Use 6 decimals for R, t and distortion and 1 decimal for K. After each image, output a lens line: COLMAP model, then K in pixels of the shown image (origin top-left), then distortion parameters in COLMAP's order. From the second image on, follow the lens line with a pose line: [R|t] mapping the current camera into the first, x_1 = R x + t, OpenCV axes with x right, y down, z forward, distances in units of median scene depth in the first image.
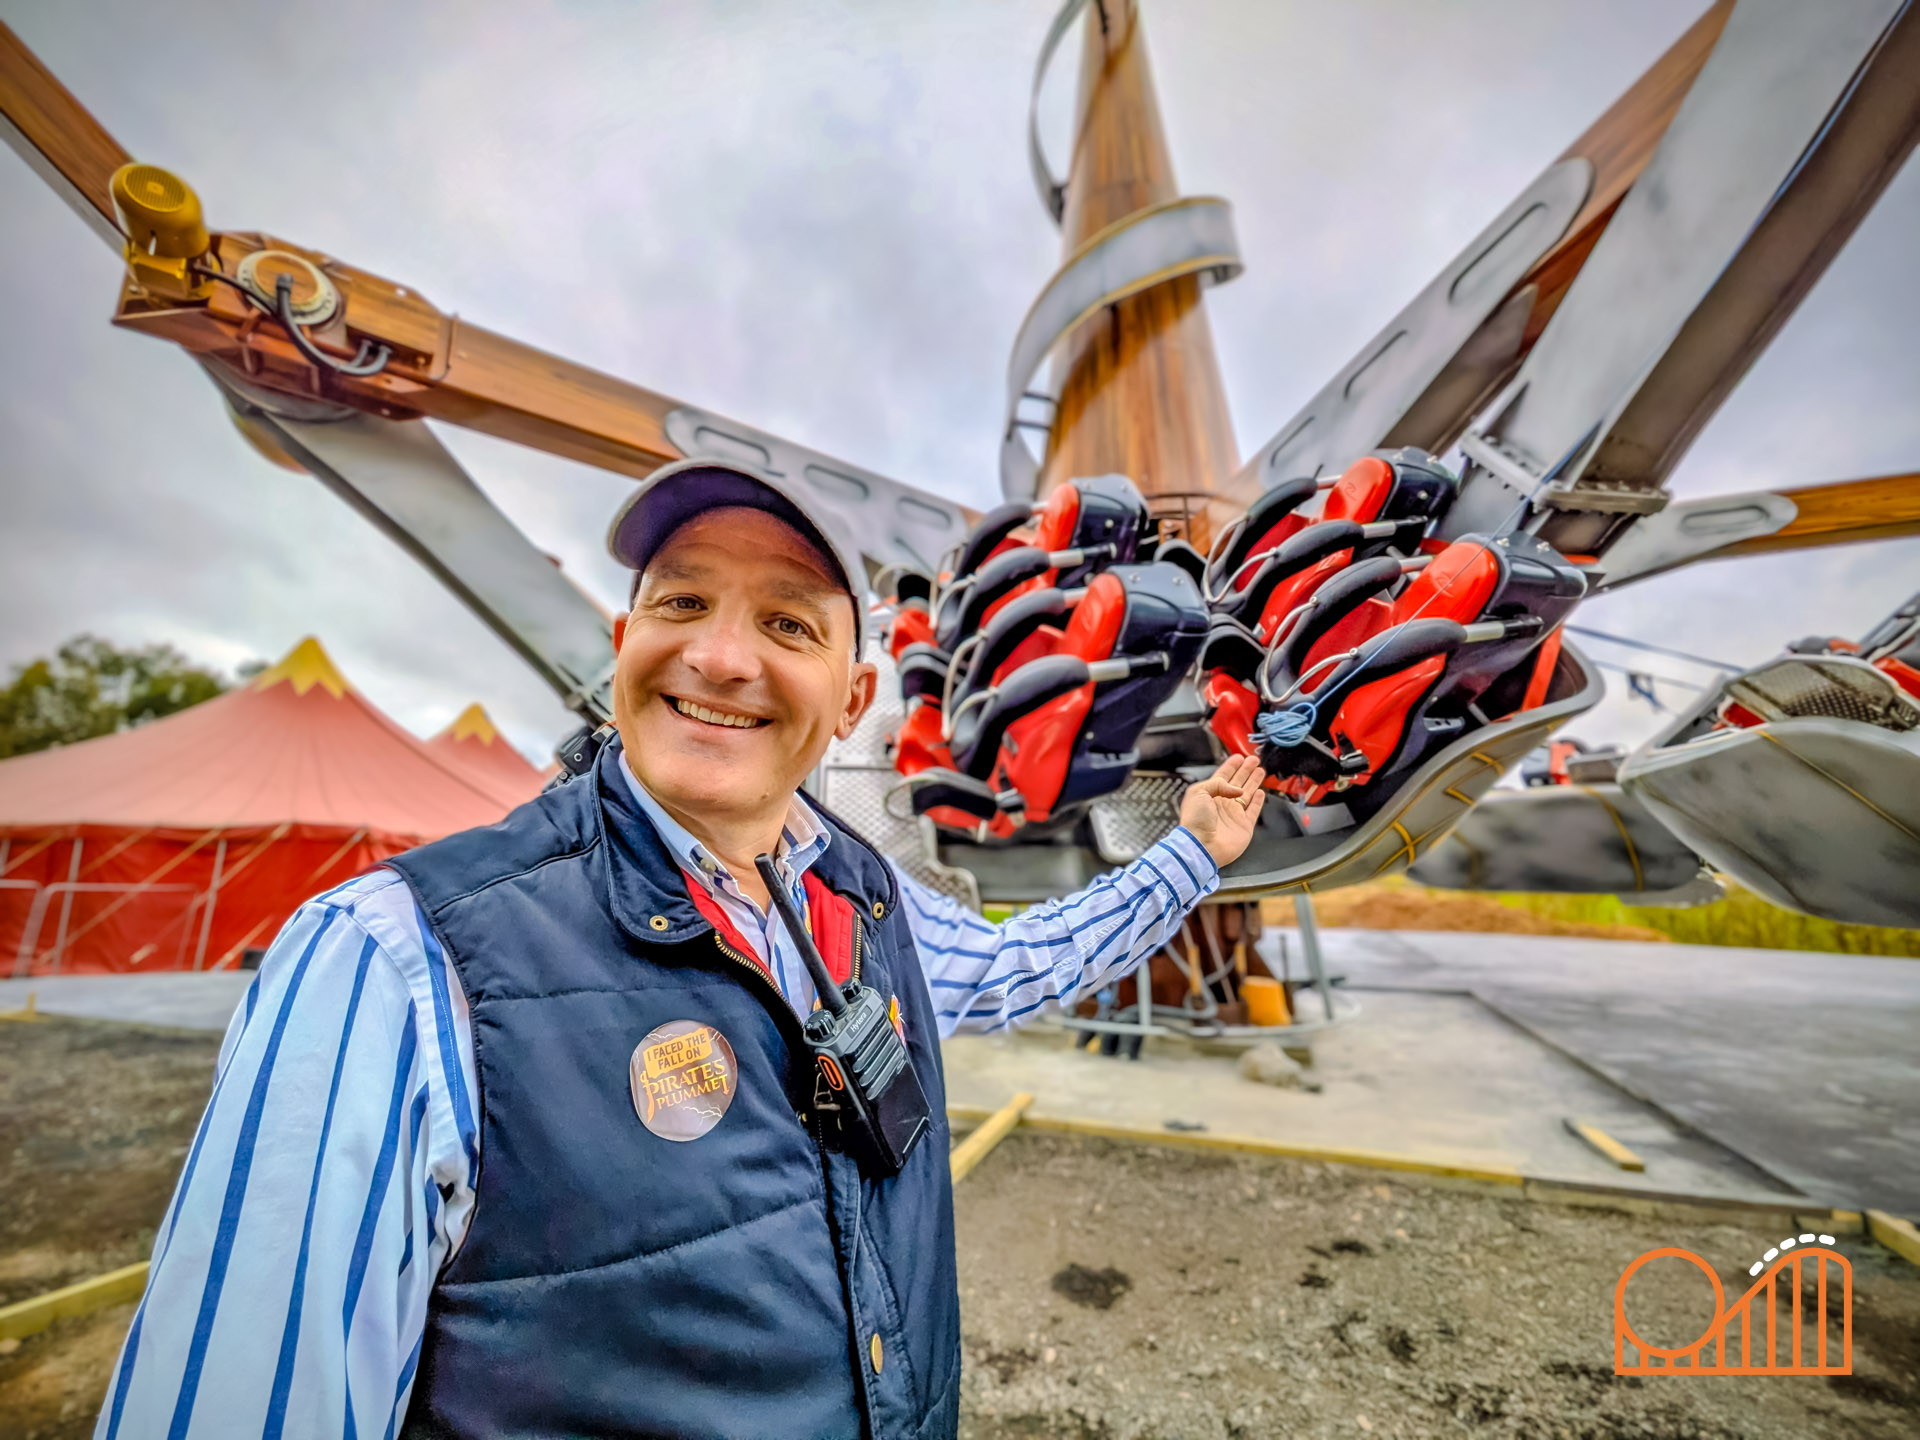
lens RADIAL K [[773.4, 0, 960.0], [0, 773.4, 720.0], [0, 0, 1]] dist [-0.000976, -0.000066]
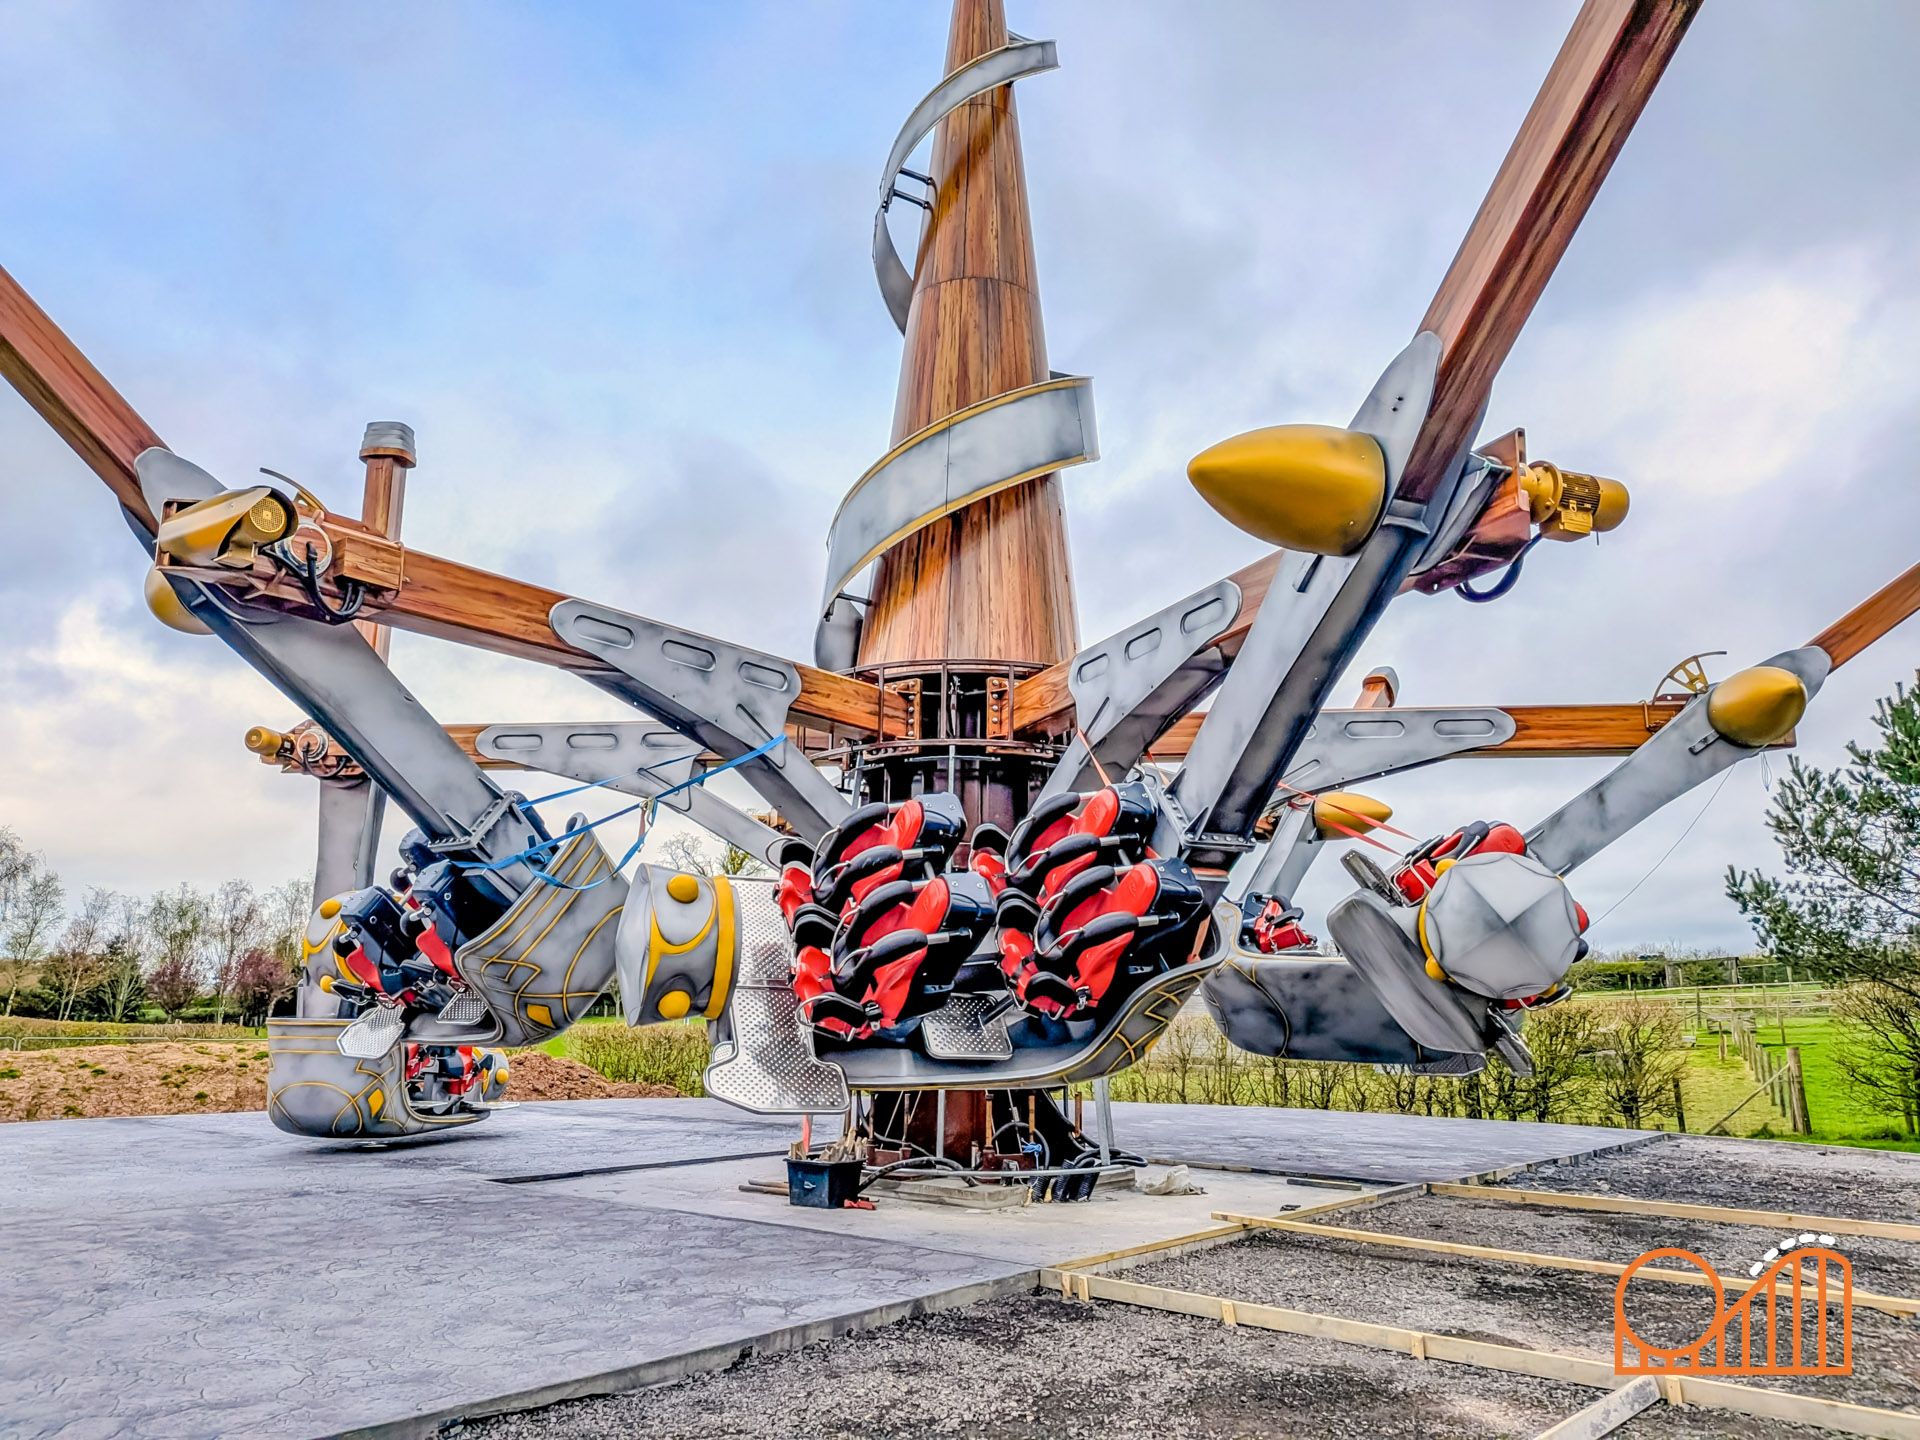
lens RADIAL K [[1346.6, 0, 960.0], [0, 1346.6, 720.0], [0, 0, 1]] dist [-0.003216, -0.000514]
pose [[0.977659, 0.061031, 0.201143, -0.334134], [-0.038405, 0.992677, -0.114529, -0.175315], [-0.206660, 0.104246, 0.972843, -1.695676]]
